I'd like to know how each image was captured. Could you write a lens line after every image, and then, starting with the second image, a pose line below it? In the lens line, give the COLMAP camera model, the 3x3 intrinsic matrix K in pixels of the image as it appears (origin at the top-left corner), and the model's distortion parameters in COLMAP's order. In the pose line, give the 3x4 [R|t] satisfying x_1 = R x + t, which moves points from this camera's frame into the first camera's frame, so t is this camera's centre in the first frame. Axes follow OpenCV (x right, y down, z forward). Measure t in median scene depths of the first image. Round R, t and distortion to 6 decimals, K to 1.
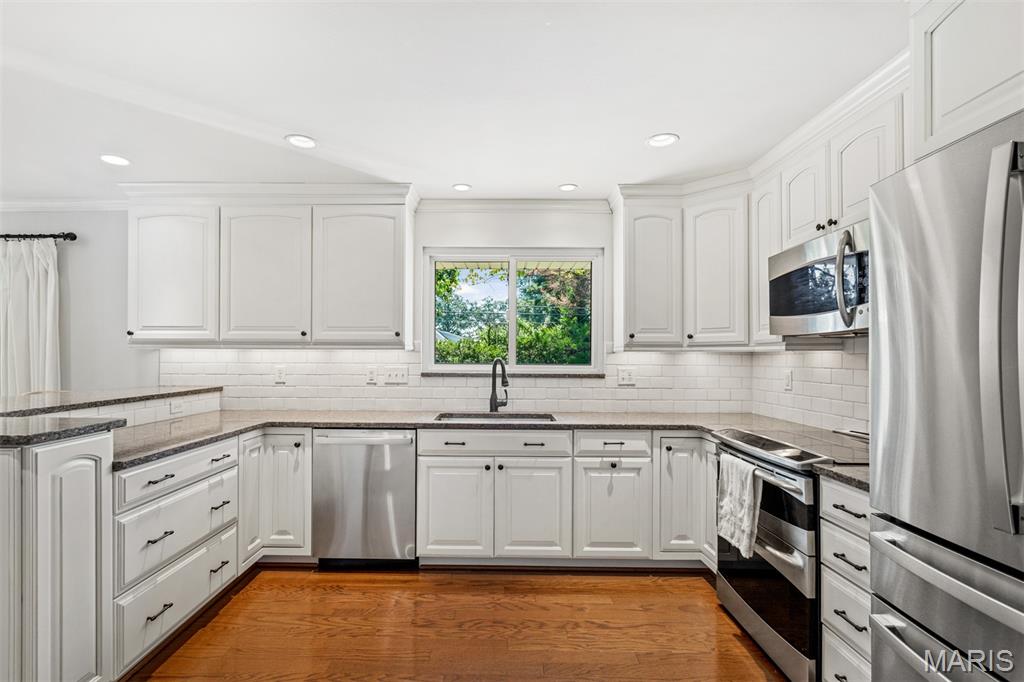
lens RADIAL K [[495.3, 0, 506.3], [0, 495.3, 347.8], [0, 0, 1]] dist [0.004322, 0.002874]
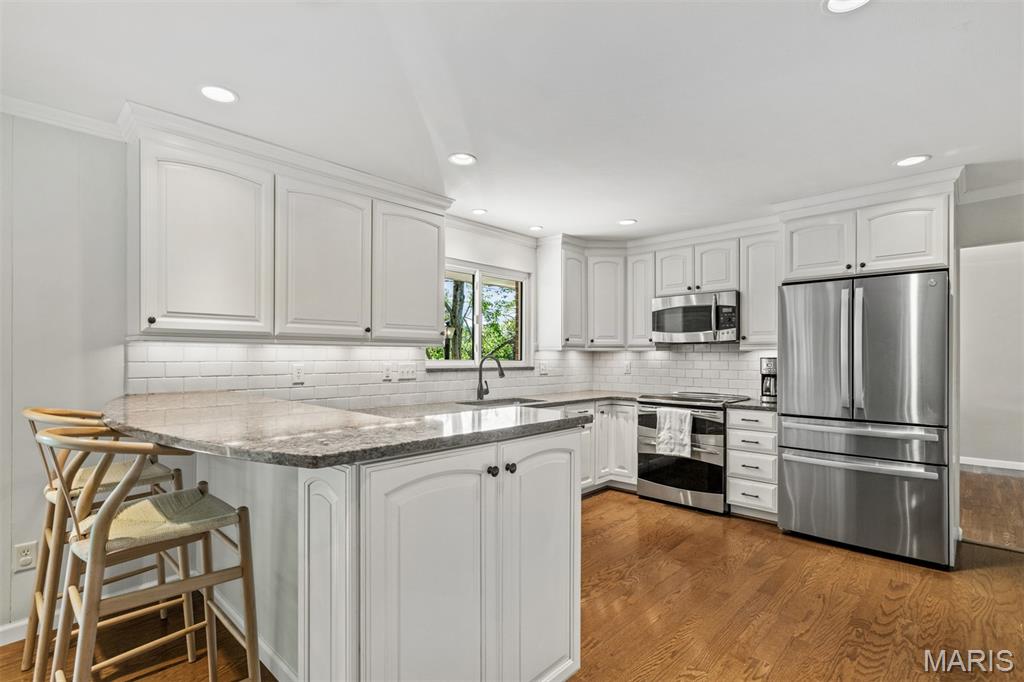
lens RADIAL K [[495.3, 0, 514.0], [0, 495.3, 350.8], [0, 0, 1]] dist [0.004322, 0.002874]
pose [[0.674094, 0.005202, 0.738627, -0.923785], [-0.010464, 0.999942, 0.002507, 0.006979], [-0.738572, -0.009419, 0.674109, 0.135260]]
